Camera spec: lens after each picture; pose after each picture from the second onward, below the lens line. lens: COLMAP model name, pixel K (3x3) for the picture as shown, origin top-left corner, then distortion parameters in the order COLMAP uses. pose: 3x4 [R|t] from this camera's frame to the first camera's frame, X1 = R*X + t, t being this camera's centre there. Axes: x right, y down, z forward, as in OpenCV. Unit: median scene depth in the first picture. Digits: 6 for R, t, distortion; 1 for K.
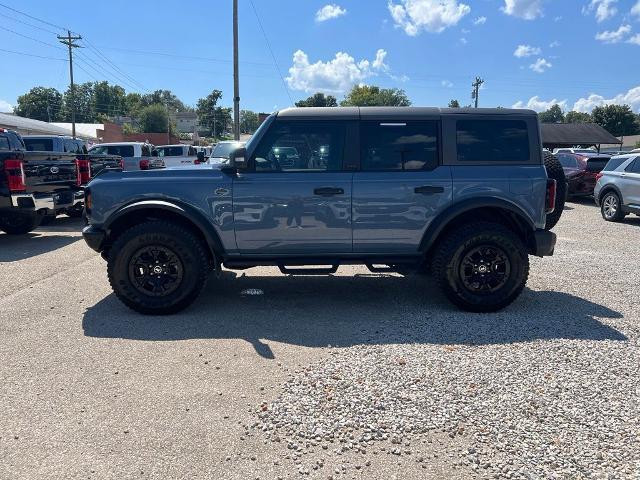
lens RADIAL K [[486.1, 0, 320.0], [0, 486.1, 240.0], [0, 0, 1]] dist [0.053748, -0.055967]
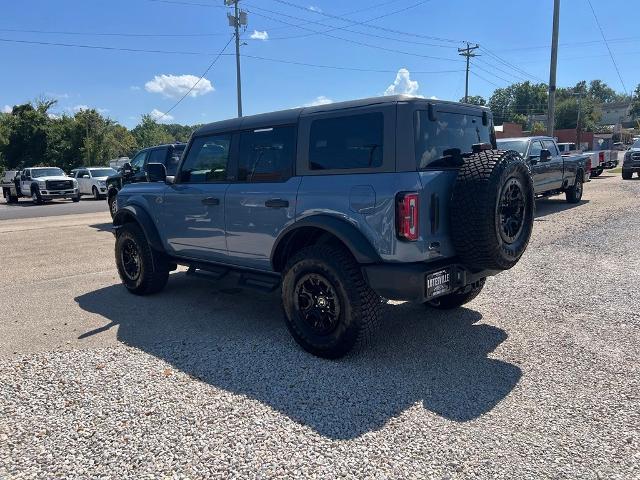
lens RADIAL K [[486.1, 0, 320.0], [0, 486.1, 240.0], [0, 0, 1]] dist [0.053748, -0.055967]
pose [[0.684215, 0.080140, -0.724864, 0.910562], [-0.079105, 0.996235, 0.035474, -0.073351], [0.724977, 0.033069, 0.687978, 0.443546]]
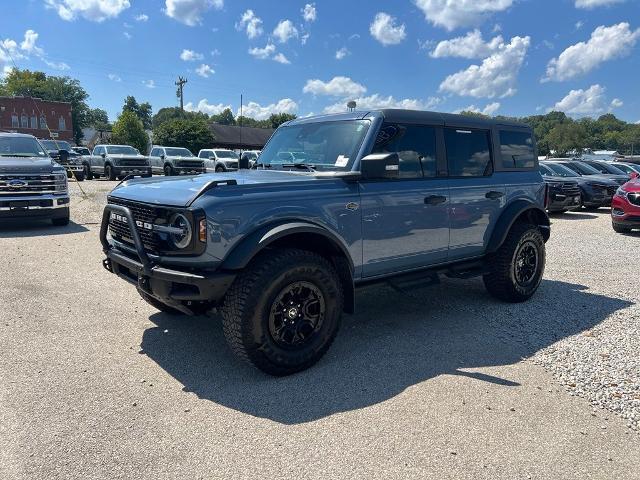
lens RADIAL K [[484.0, 0, 320.0], [0, 484.0, 240.0], [0, 0, 1]] dist [0.050849, -0.054474]
pose [[0.809750, -0.086710, 0.580333, -0.699990], [0.084272, 0.995953, 0.031223, -0.068962], [-0.580692, 0.023623, 0.813780, 0.353296]]
